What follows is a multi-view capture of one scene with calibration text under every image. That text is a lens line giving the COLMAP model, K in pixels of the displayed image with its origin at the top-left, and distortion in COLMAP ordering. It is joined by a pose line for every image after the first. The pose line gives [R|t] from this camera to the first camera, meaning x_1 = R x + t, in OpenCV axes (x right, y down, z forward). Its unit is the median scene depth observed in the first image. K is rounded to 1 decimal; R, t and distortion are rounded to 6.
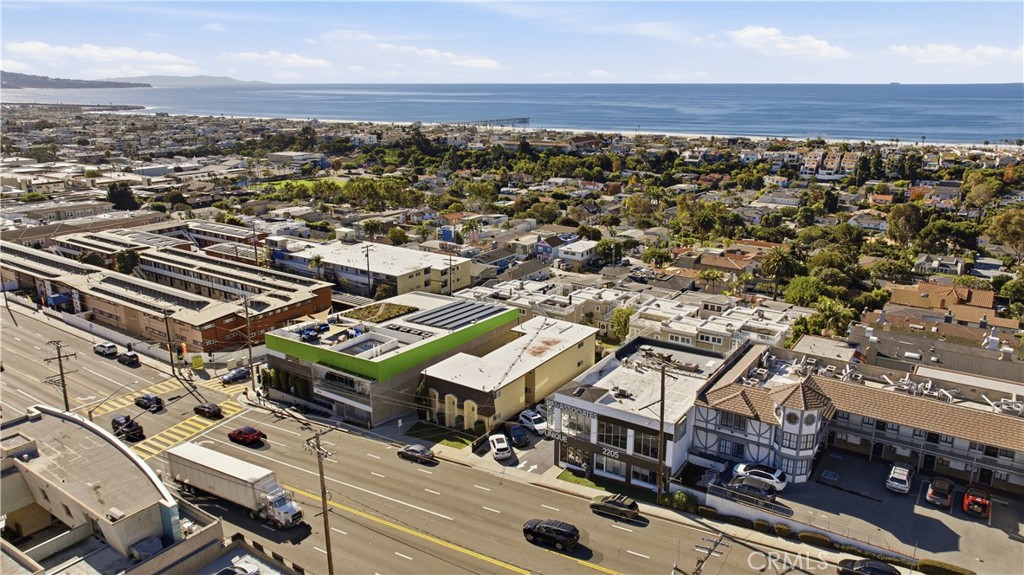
lens RADIAL K [[713.4, 0, 515.5], [0, 713.4, 283.5], [0, 0, 1]] dist [-0.010775, -0.000802]
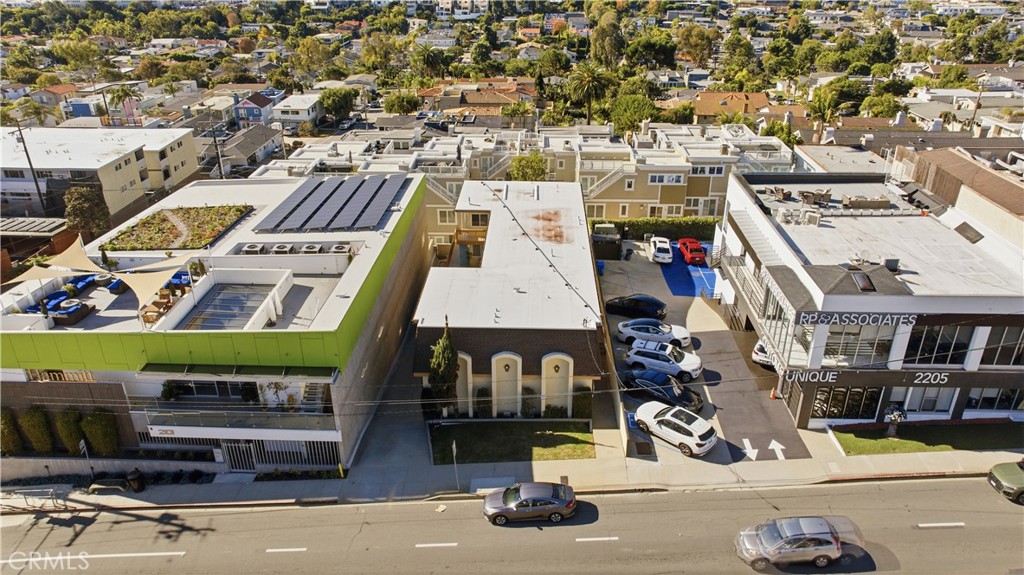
lens RADIAL K [[713.4, 0, 515.5], [0, 713.4, 283.5], [0, 0, 1]] dist [-0.010775, -0.000802]
pose [[0.845430, -0.235395, 0.479413, -0.193432], [0.146225, 0.965352, 0.216132, 0.004564], [-0.513679, -0.112622, 0.850559, 0.375659]]
